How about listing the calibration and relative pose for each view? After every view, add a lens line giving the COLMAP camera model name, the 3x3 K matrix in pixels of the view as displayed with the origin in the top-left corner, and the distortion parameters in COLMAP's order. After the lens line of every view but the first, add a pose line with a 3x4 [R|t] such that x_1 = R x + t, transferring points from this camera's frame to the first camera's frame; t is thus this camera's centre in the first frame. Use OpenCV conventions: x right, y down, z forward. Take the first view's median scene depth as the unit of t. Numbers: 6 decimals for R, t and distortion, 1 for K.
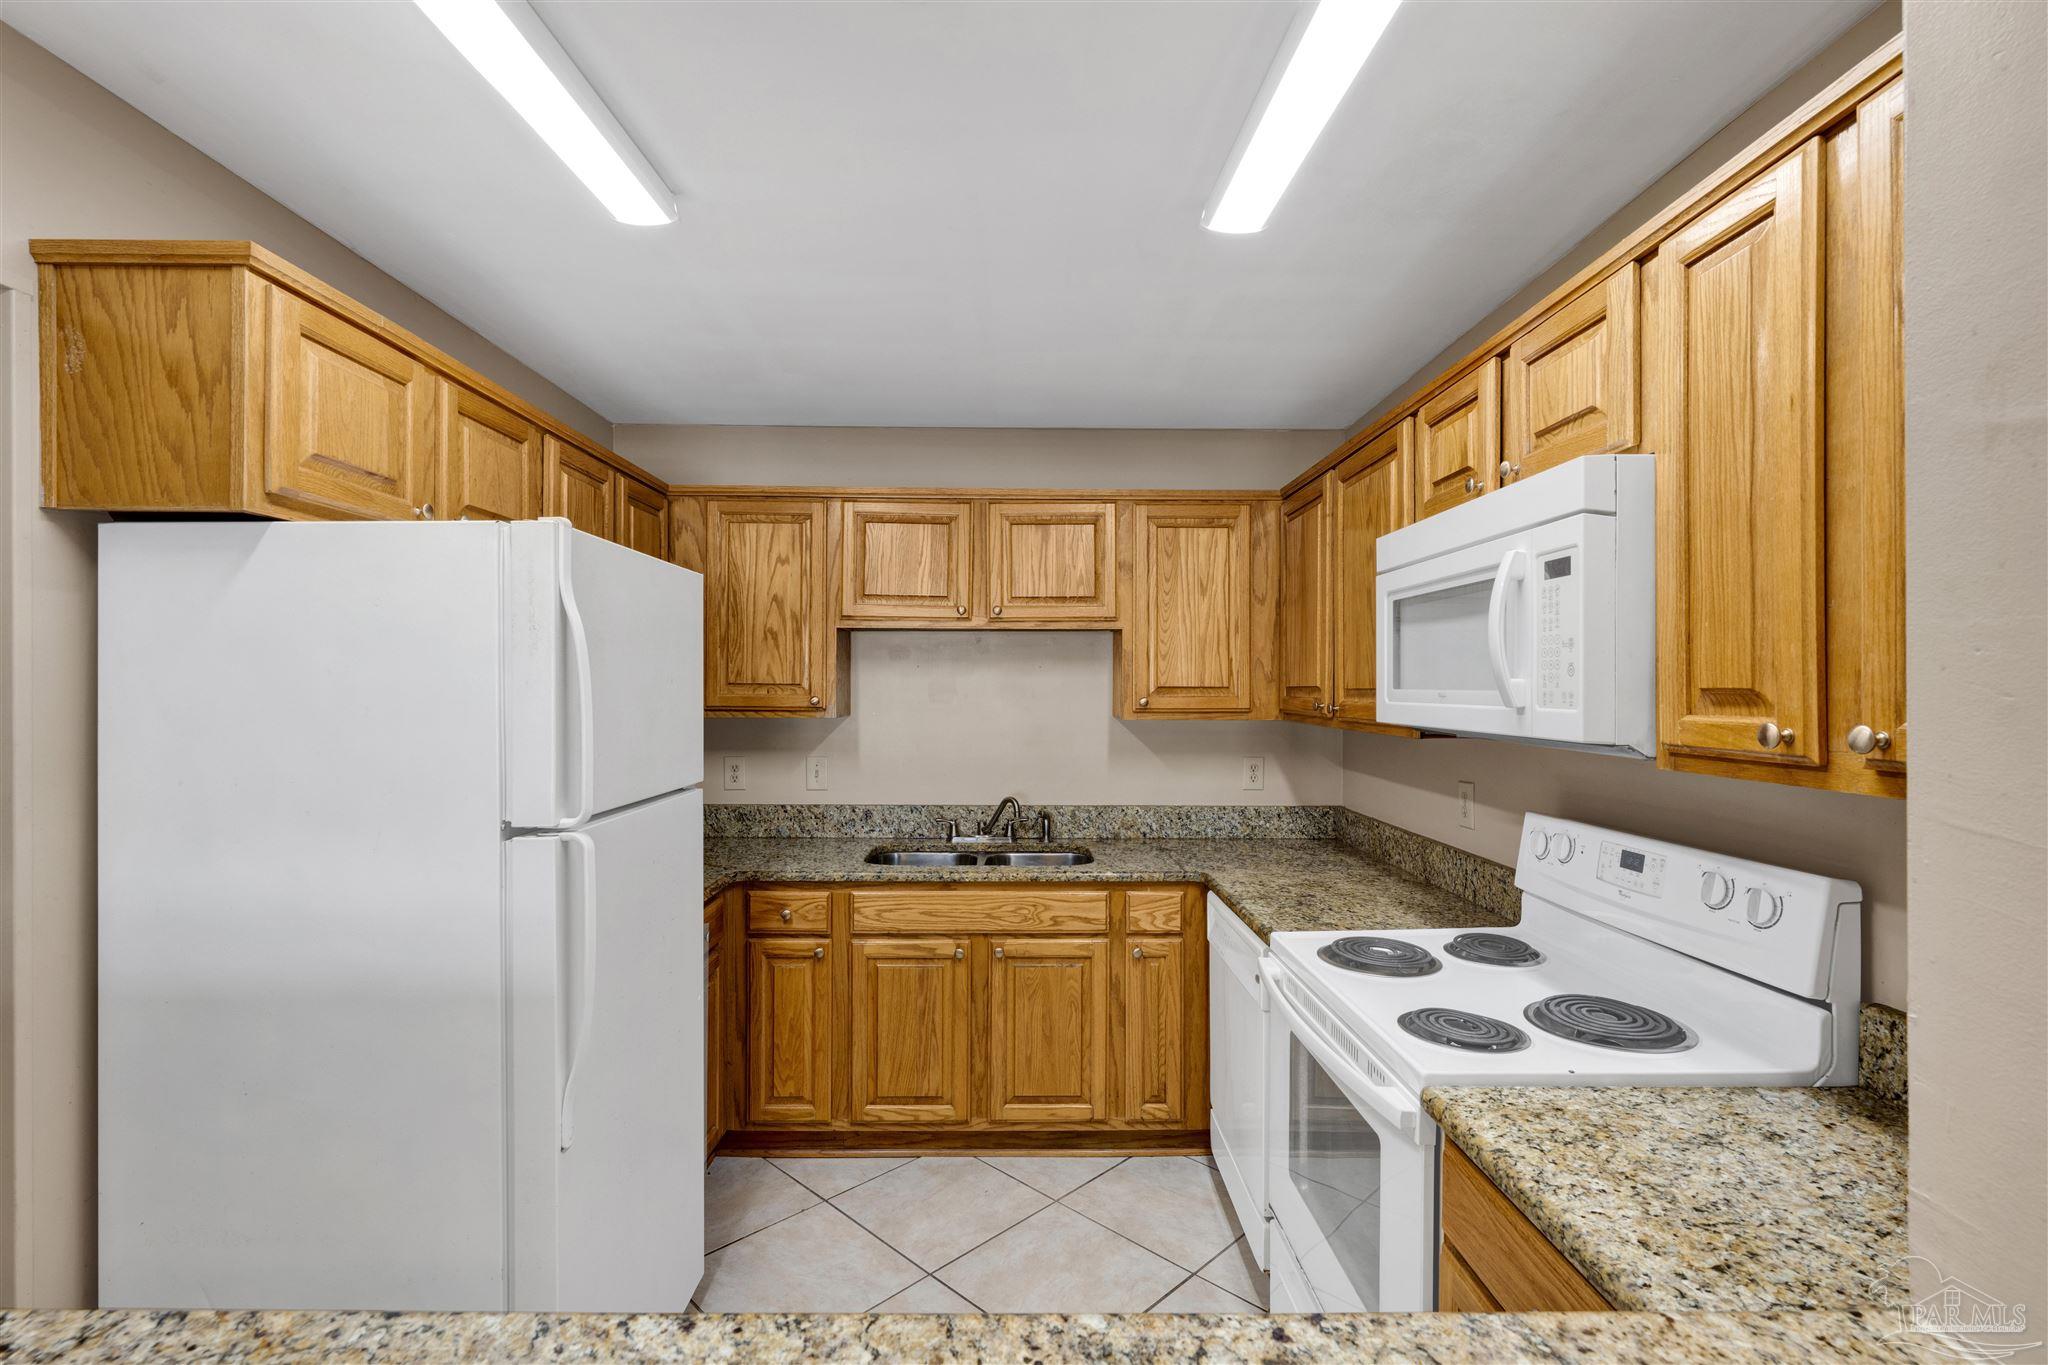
lens RADIAL K [[954.6, 0, 1025.2], [0, 954.6, 690.7], [0, 0, 1]] dist [-0.010359, -0.000835]
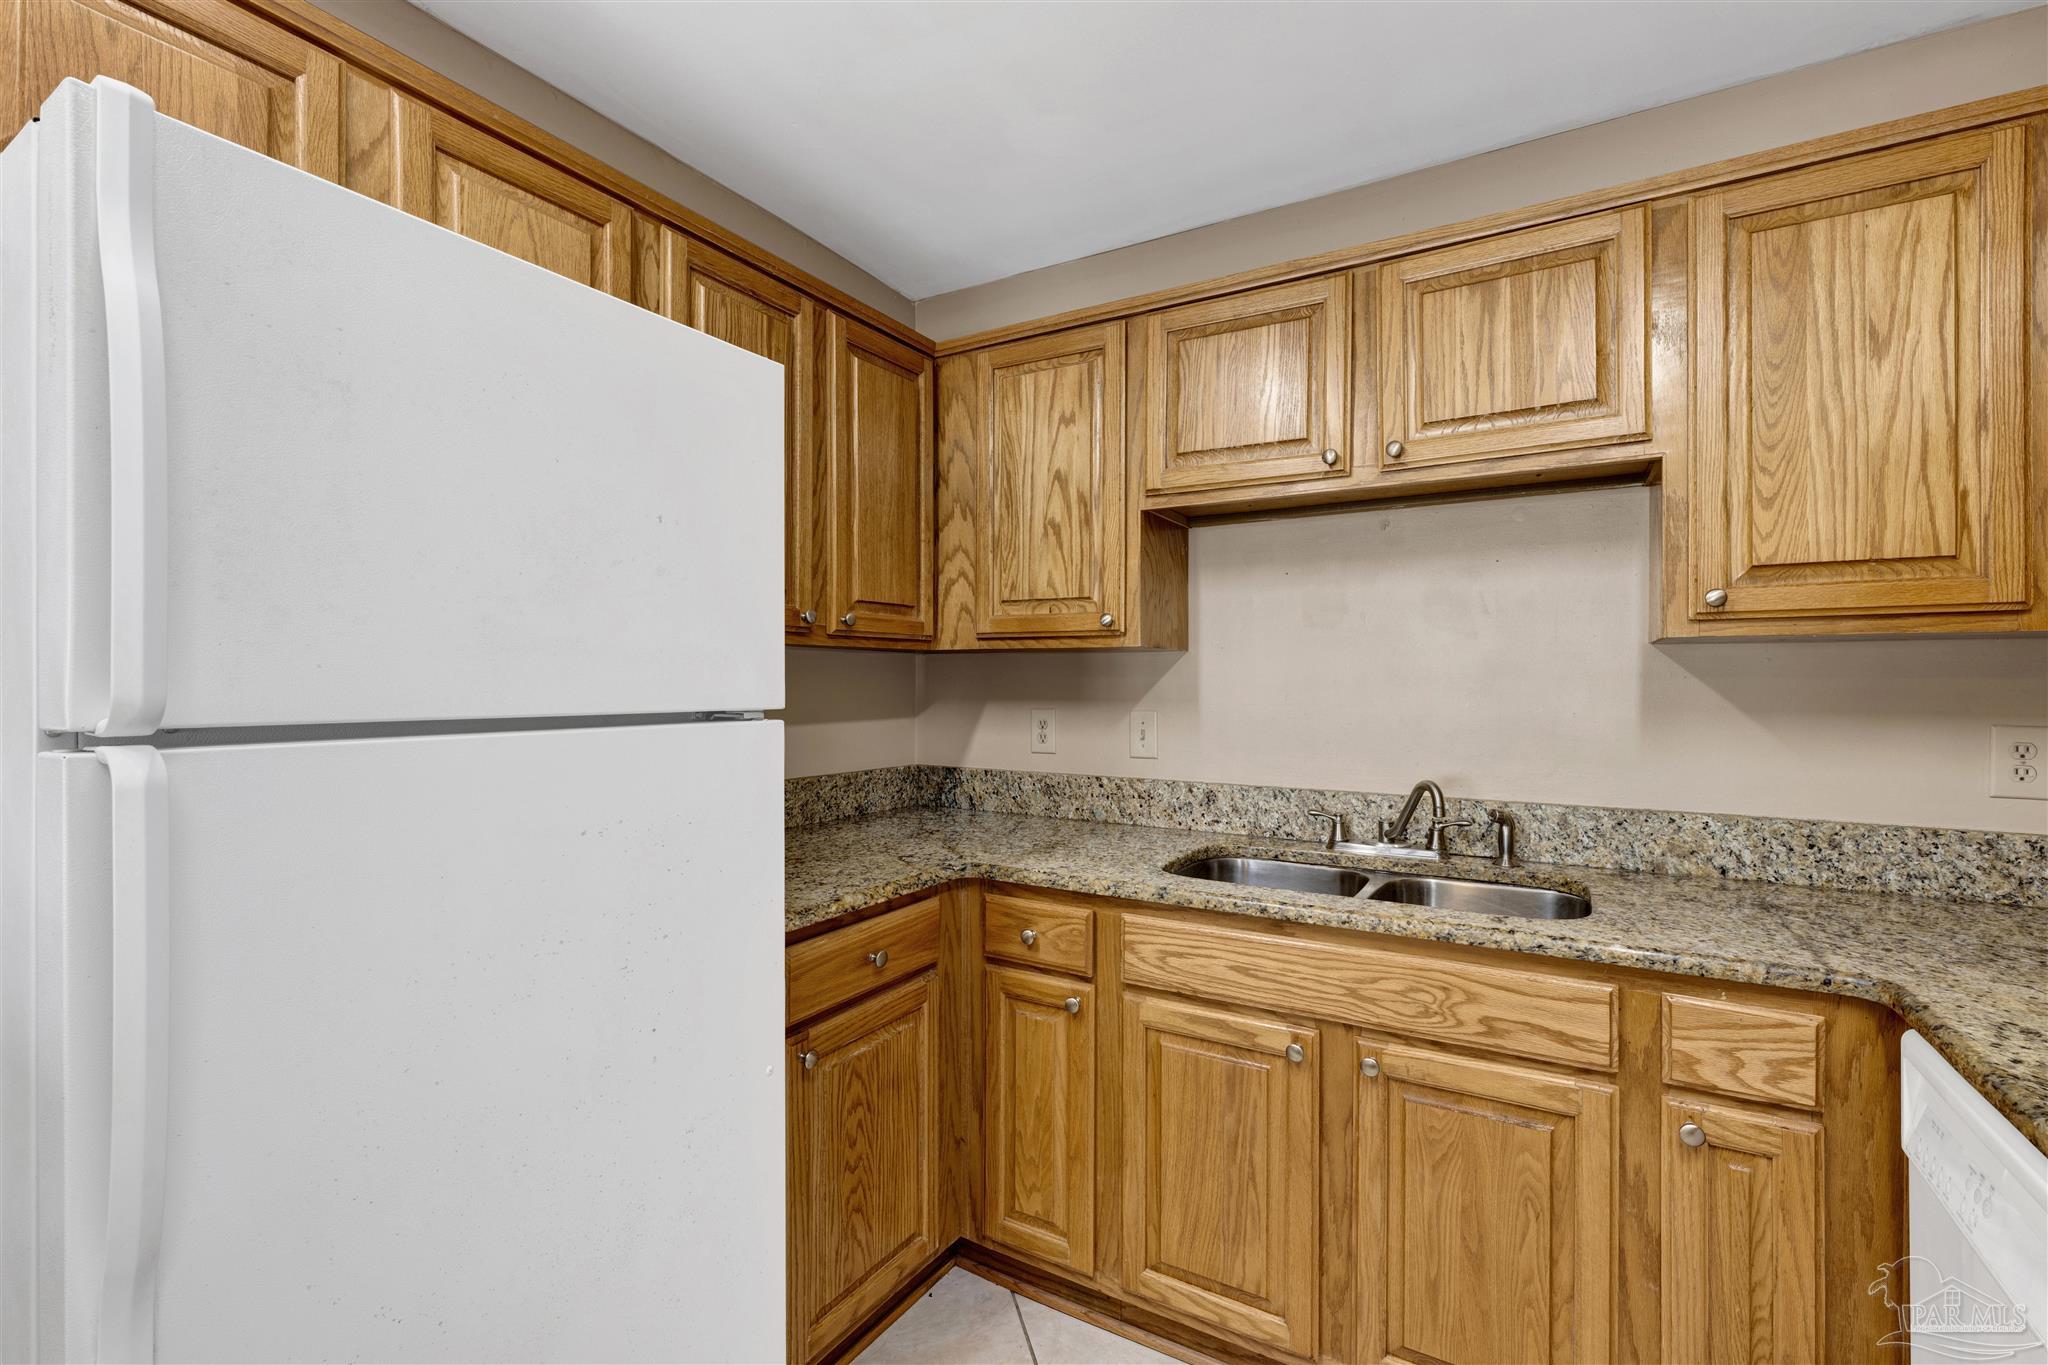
lens RADIAL K [[894.1, 0, 1043.9], [0, 894.1, 686.4], [0, 0, 1]] dist [-0.004373, 0.001621]
pose [[0.853178, 0.000079, -0.521620, 0.070076], [-0.003613, 0.999977, -0.005759, 0.060945], [0.521607, 0.006798, 0.853159, 0.438768]]
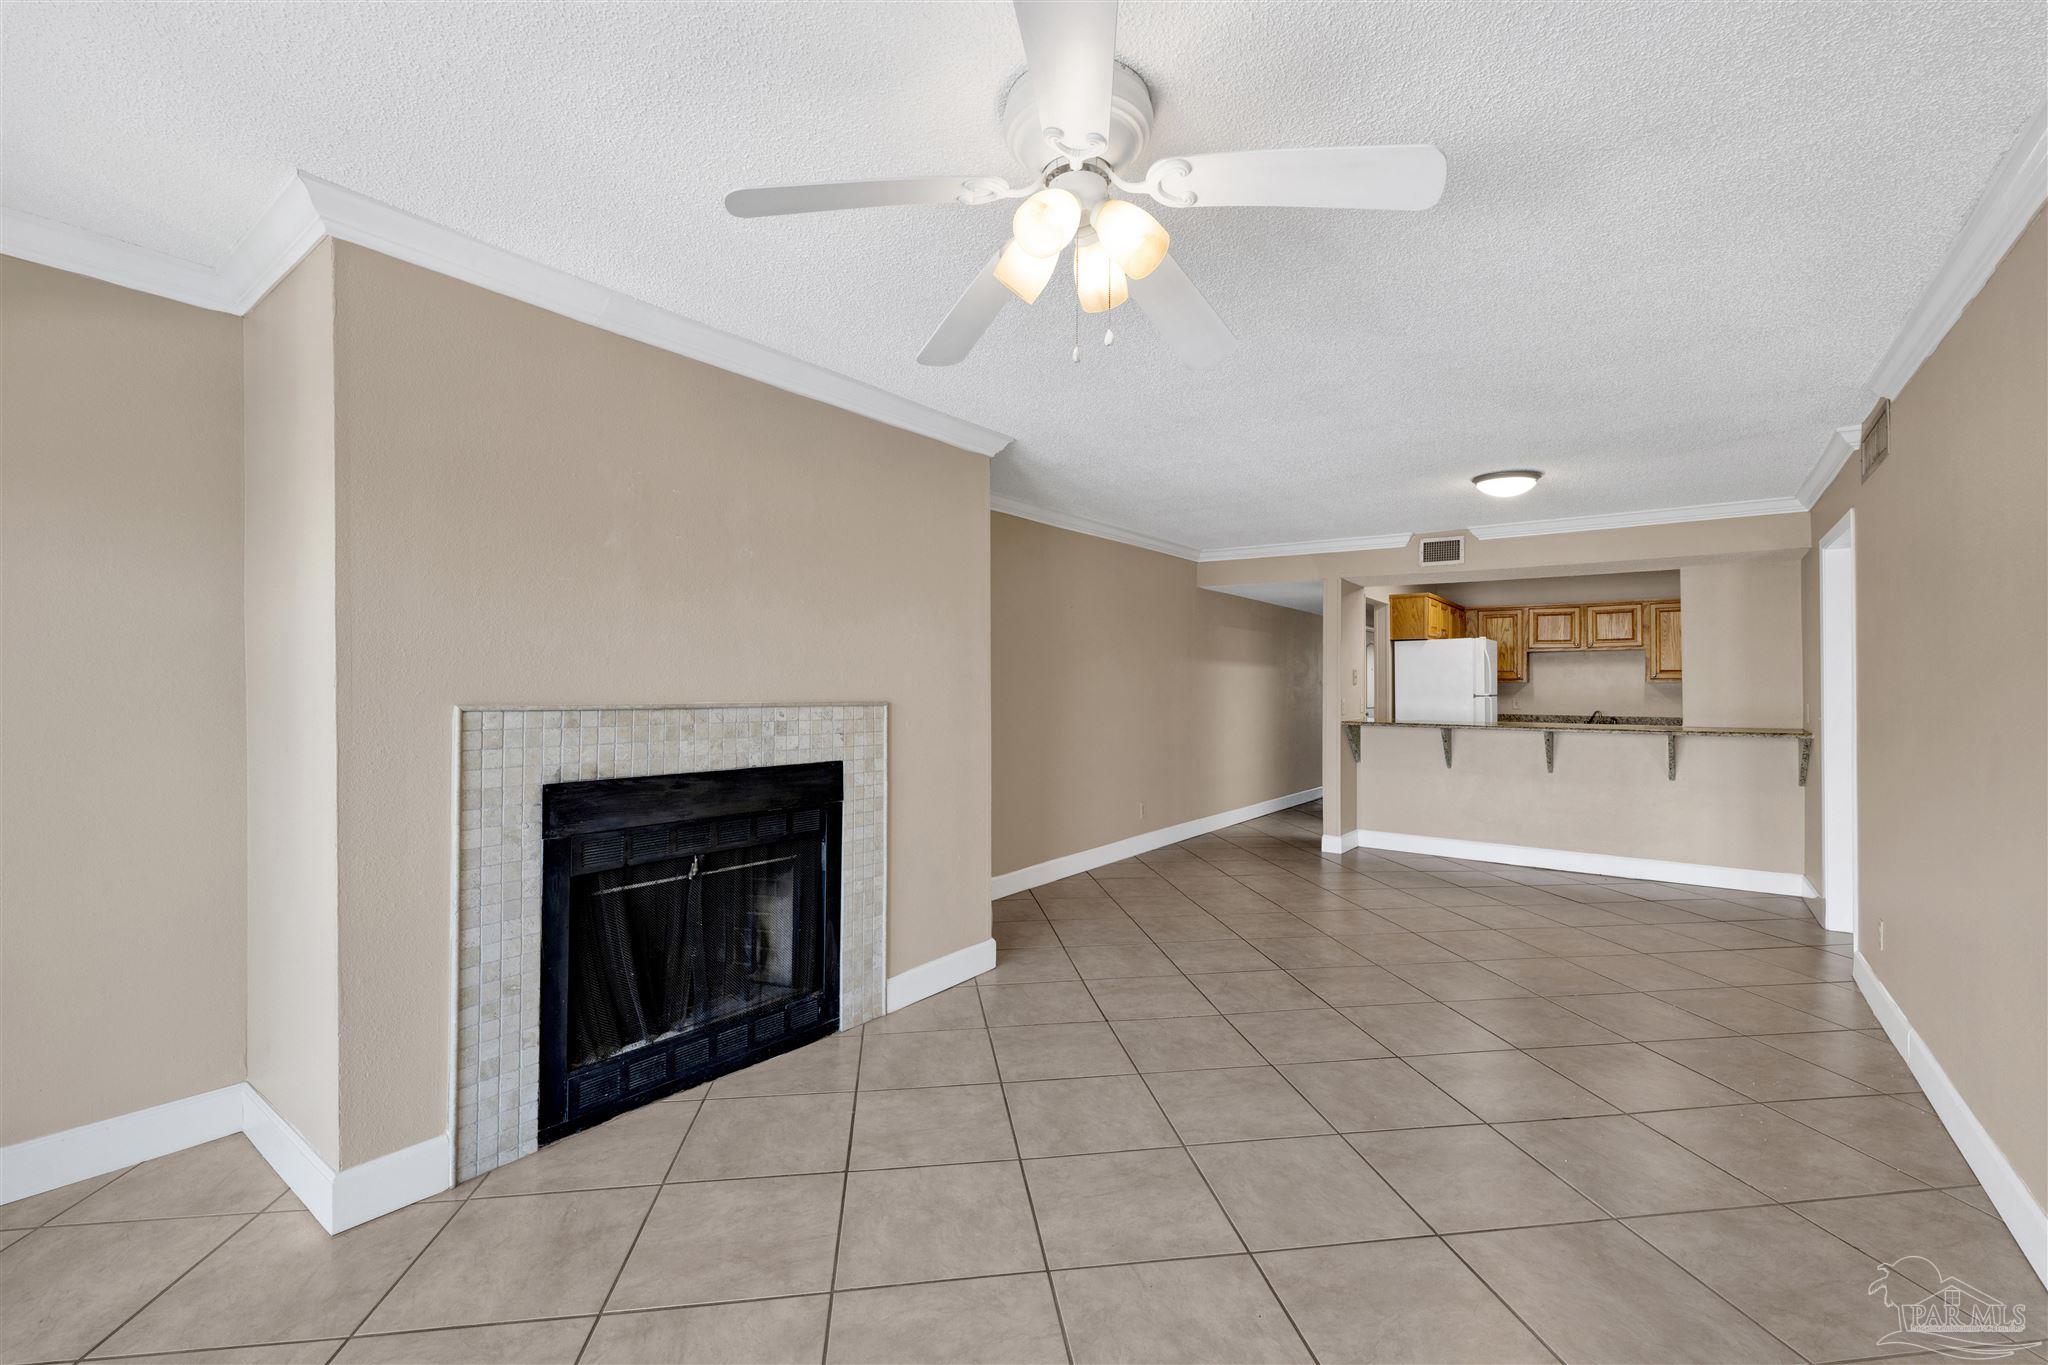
lens RADIAL K [[894.1, 0, 1018.4], [0, 894.1, 684.4], [0, 0, 1]] dist [-0.004373, 0.001621]
pose [[0.804830, -0.004839, -0.593485, 0.177190], [-0.001079, 0.999953, -0.009616, 0.062647], [0.593504, 0.008380, 0.804787, -2.175426]]
